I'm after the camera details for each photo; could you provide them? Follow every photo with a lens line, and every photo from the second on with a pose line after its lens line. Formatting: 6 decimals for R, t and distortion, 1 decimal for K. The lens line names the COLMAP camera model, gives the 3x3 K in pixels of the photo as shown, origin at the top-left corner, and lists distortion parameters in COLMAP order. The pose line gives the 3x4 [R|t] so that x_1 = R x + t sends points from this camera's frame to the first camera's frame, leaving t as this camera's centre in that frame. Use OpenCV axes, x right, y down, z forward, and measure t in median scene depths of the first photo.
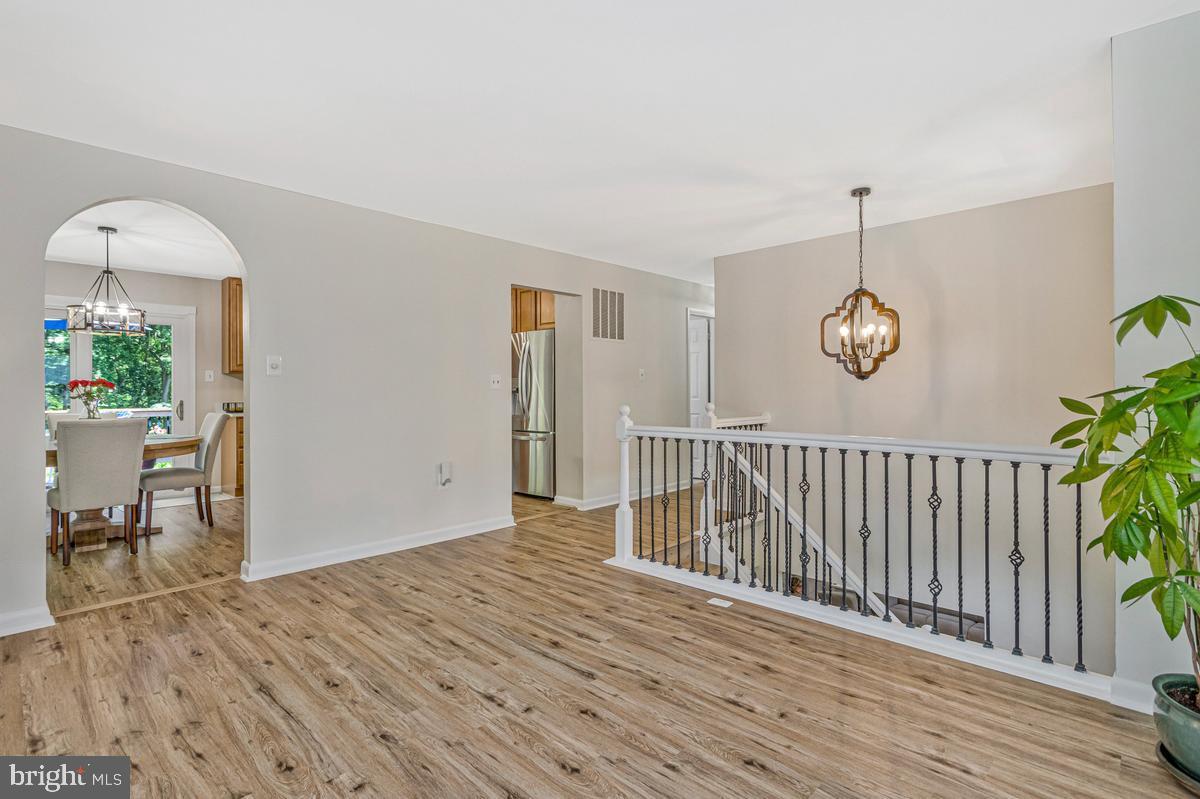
lens RADIAL K [[586.1, 0, 593.2], [0, 586.1, 389.2], [0, 0, 1]] dist [0.000417, 0.001498]
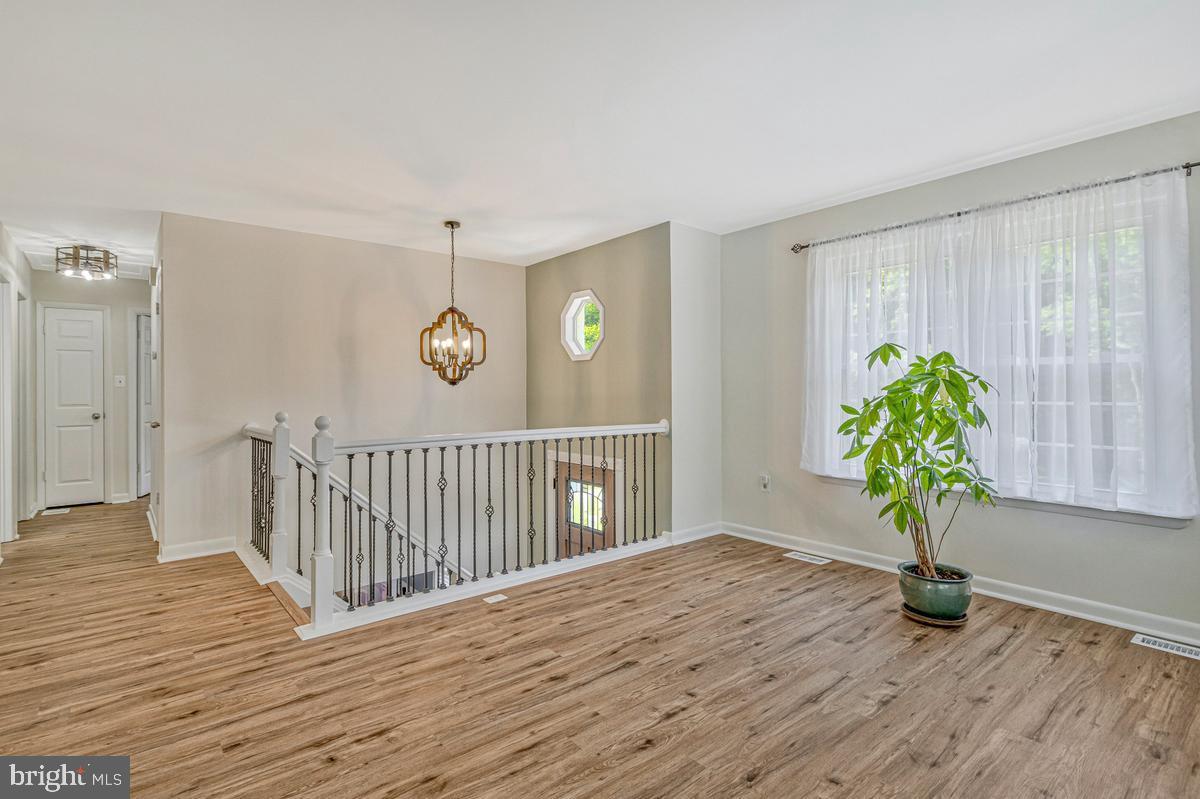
lens RADIAL K [[586.1, 0, 593.2], [0, 586.1, 389.2], [0, 0, 1]] dist [0.000417, 0.001498]
pose [[0.105826, 0.006729, 0.994362, -0.883103], [0.004407, 0.999964, -0.007235, 0.000764], [-0.994375, 0.005148, 0.105792, 0.787973]]
